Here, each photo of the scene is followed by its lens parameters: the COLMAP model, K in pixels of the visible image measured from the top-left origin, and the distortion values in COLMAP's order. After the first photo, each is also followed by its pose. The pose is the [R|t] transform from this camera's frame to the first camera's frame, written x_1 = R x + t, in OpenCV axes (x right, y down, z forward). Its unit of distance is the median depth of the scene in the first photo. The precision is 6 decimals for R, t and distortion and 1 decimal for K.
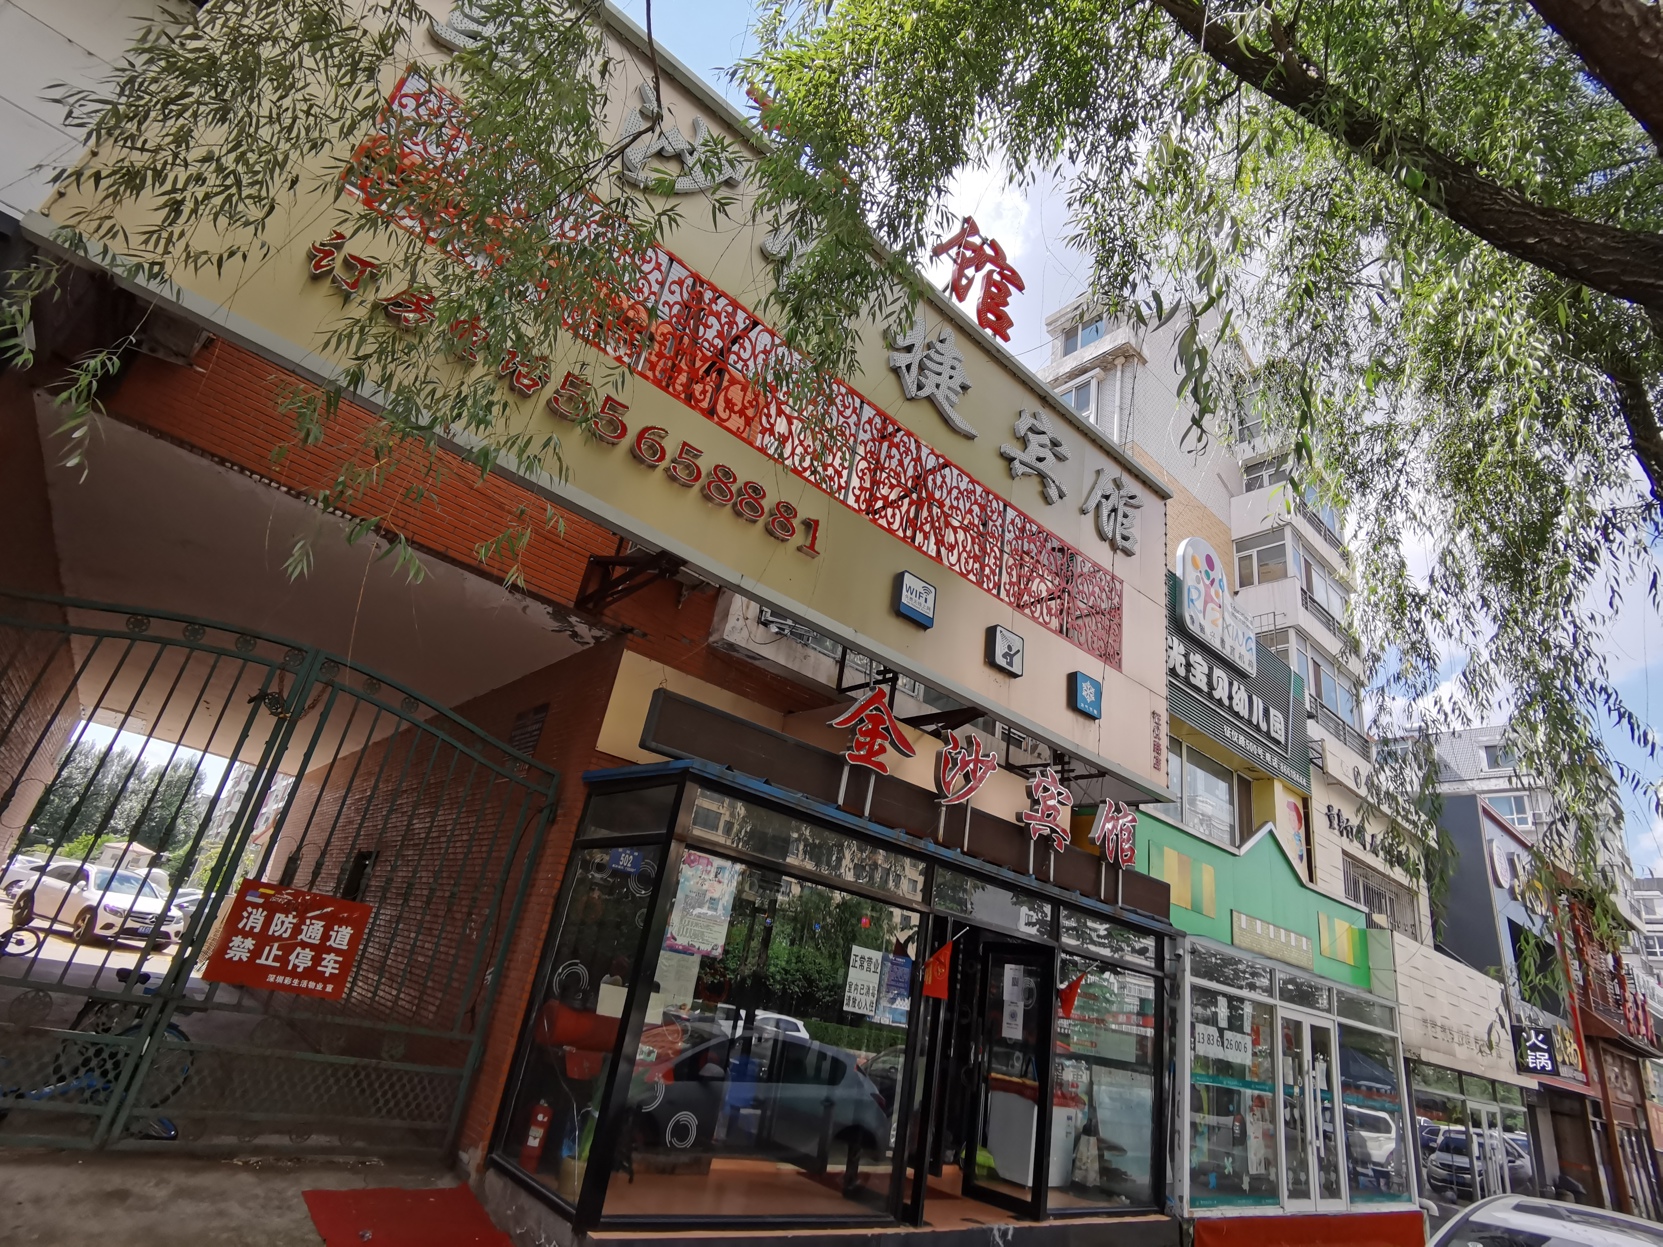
lens RADIAL K [[827.8, 0, 765.9], [0, 827.8, 630.0], [0, 0, 1]] dist [-0.031005, -0.023339]
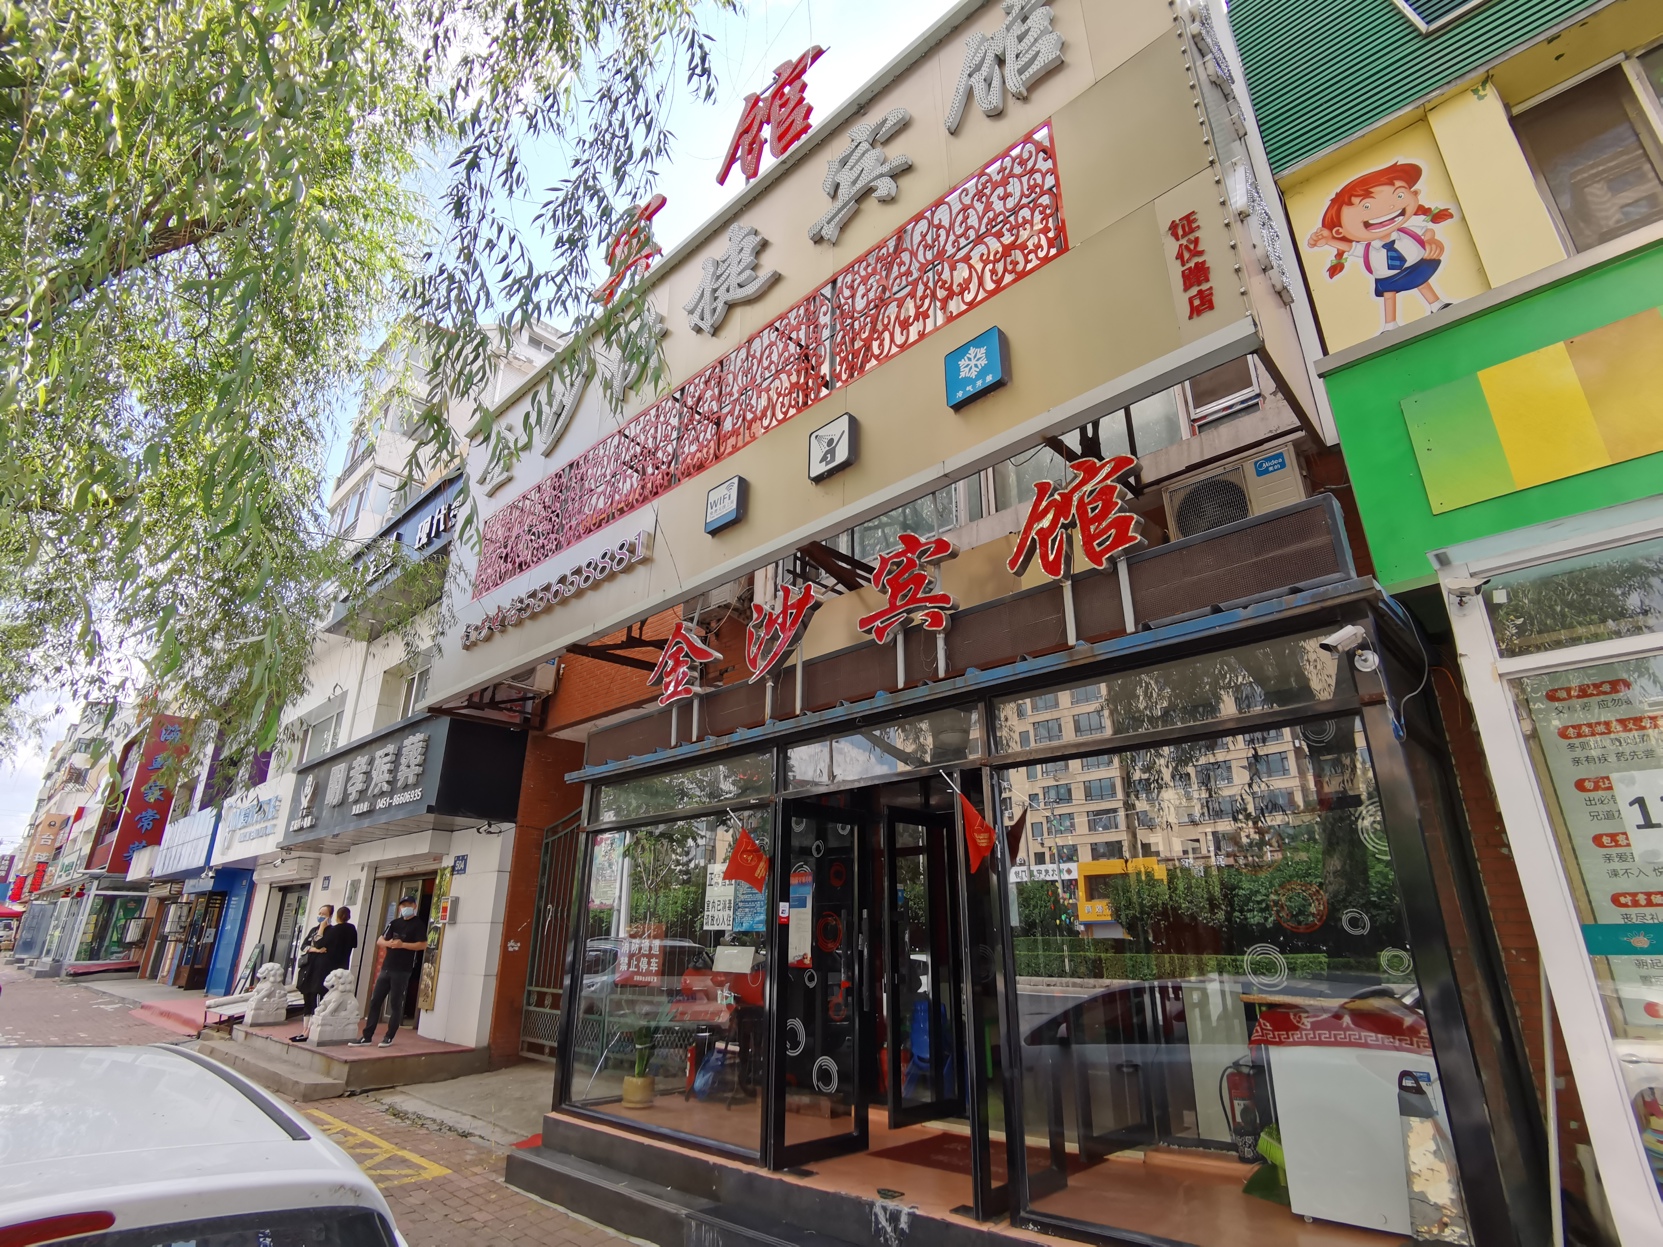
lens RADIAL K [[819.2, 0, 838.9], [0, 819.2, 618.6], [0, 0, 1]] dist [0.027649, -0.084192]
pose [[0.145084, -0.508383, -0.848821, 0.936706], [0.427040, 0.806053, -0.409776, 0.514155], [0.892517, -0.303029, 0.334045, 0.748468]]
